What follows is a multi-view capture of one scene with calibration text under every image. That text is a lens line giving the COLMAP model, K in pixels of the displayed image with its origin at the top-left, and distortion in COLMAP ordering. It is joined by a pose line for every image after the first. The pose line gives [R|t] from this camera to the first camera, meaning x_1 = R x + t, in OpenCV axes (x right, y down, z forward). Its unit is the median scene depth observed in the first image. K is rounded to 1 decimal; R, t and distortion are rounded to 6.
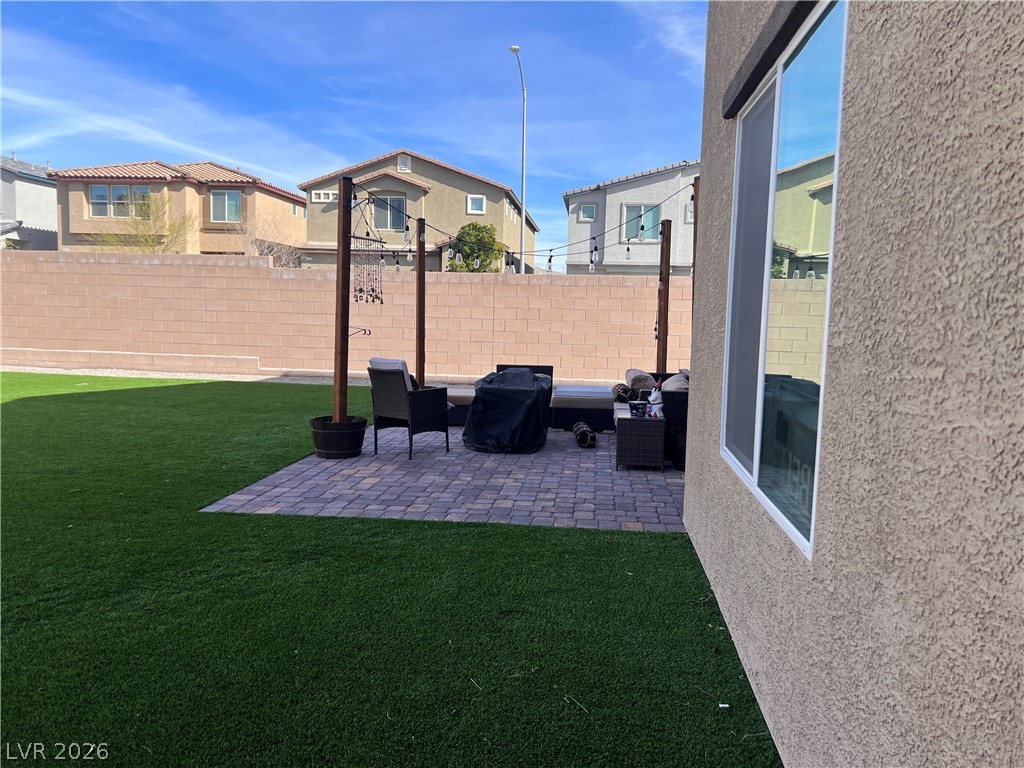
lens RADIAL K [[773.1, 0, 512.8], [0, 773.1, 378.5], [0, 0, 1]] dist [0.066993, -0.077574]
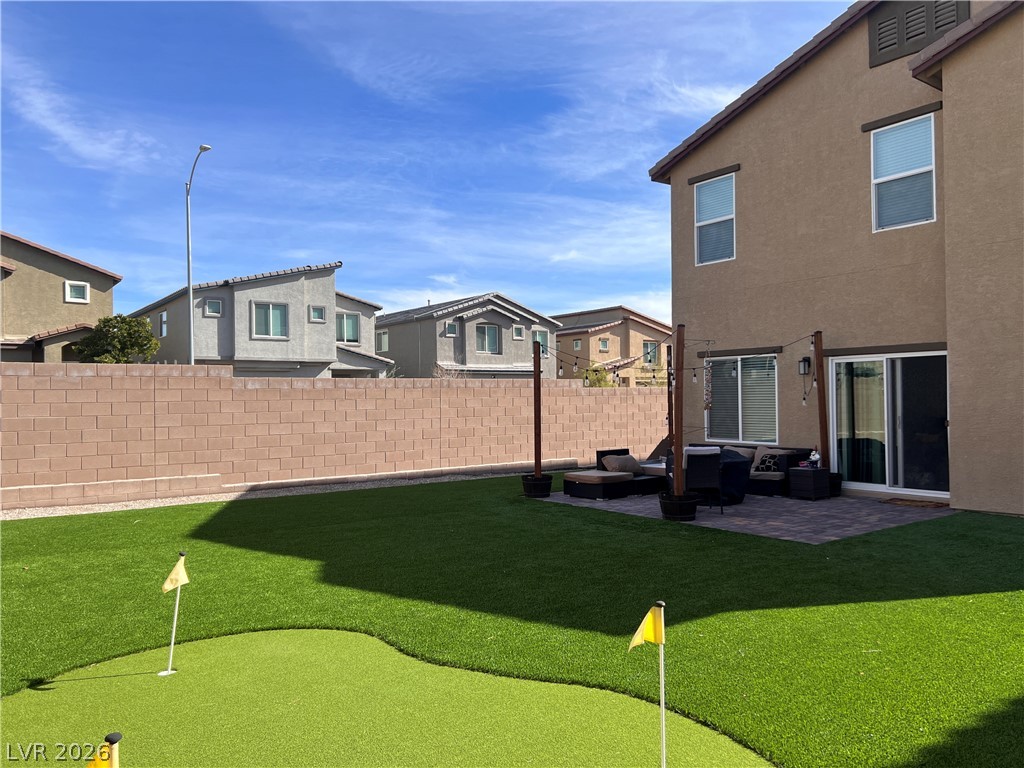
lens RADIAL K [[770.3, 0, 505.1], [0, 770.3, 377.7], [0, 0, 1]] dist [0.068239, -0.079350]
pose [[0.740939, -0.018312, 0.671322, -0.682663], [0.092143, 0.992946, -0.074613, -0.040075], [-0.665221, 0.117142, 0.737400, 0.080216]]
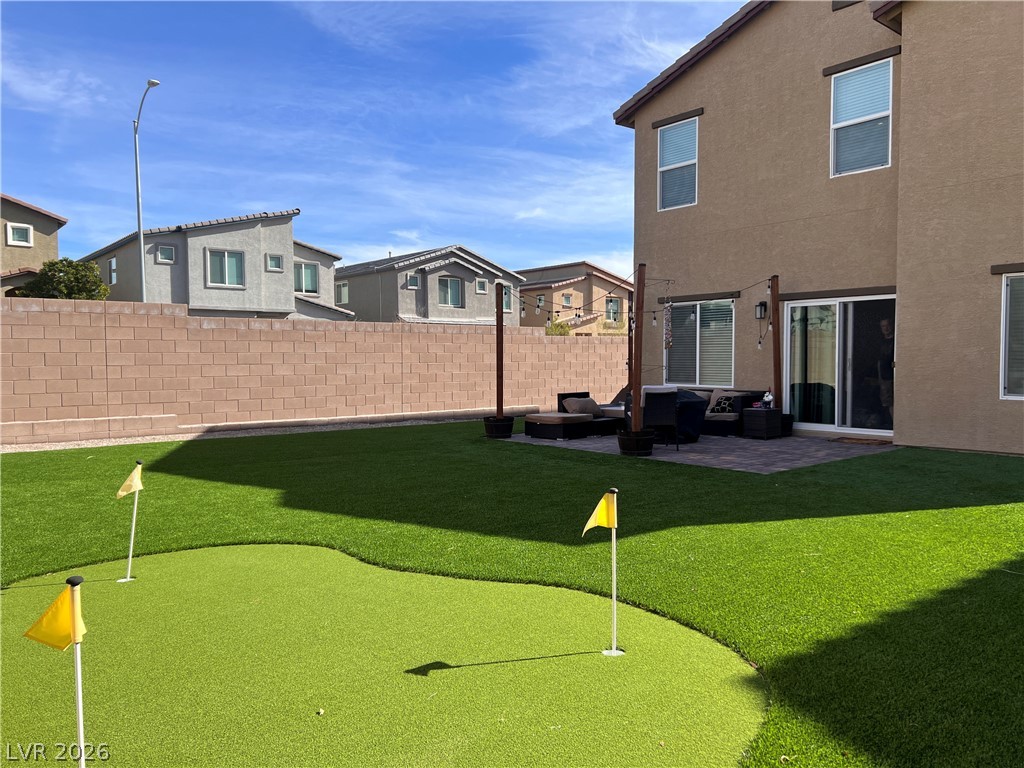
lens RADIAL K [[773.1, 0, 512.8], [0, 773.1, 378.5], [0, 0, 1]] dist [0.066993, -0.077574]
pose [[0.701246, -0.048559, 0.711264, -0.685976], [0.085956, 0.996158, -0.016736, -0.019895], [-0.707719, 0.072873, 0.702726, 0.078338]]
